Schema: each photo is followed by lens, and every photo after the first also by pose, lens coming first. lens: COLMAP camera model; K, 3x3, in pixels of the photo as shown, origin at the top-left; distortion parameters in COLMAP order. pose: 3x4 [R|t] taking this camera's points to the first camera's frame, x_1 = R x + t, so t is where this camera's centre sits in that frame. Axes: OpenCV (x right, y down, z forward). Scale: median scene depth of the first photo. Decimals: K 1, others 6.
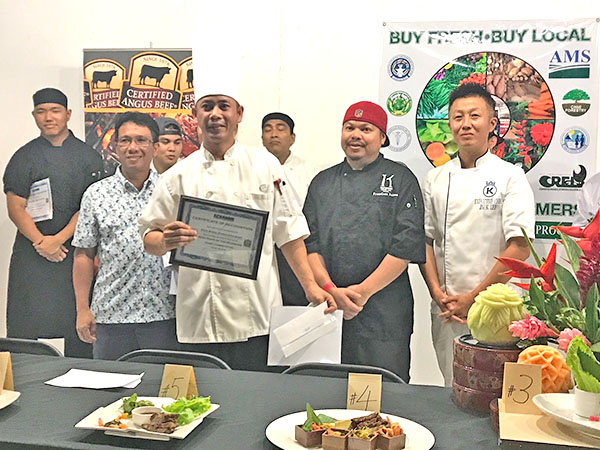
lens RADIAL K [[735.9, 0, 299.4], [0, 735.9, 224.8], [0, 0, 1]] dist [-0.032553, 0.000000]
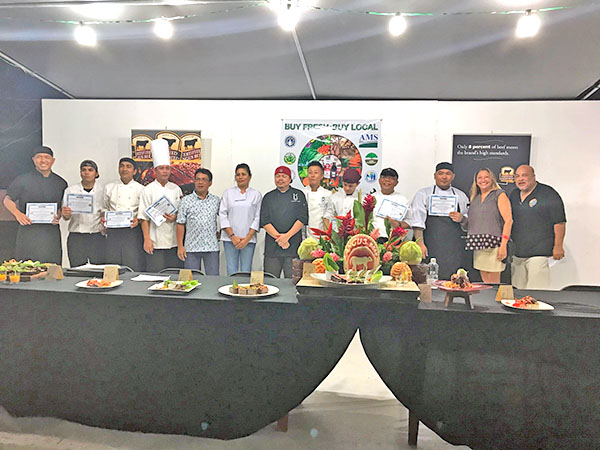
lens RADIAL K [[487.0, 0, 301.9], [0, 487.0, 224.8], [0, 0, 1]] dist [0.014981, 0.000849]
pose [[0.995700, -0.005903, 0.092446, 0.044779], [0.005133, 0.999950, 0.008570, 0.010434], [-0.092492, -0.008059, 0.995681, -0.387095]]
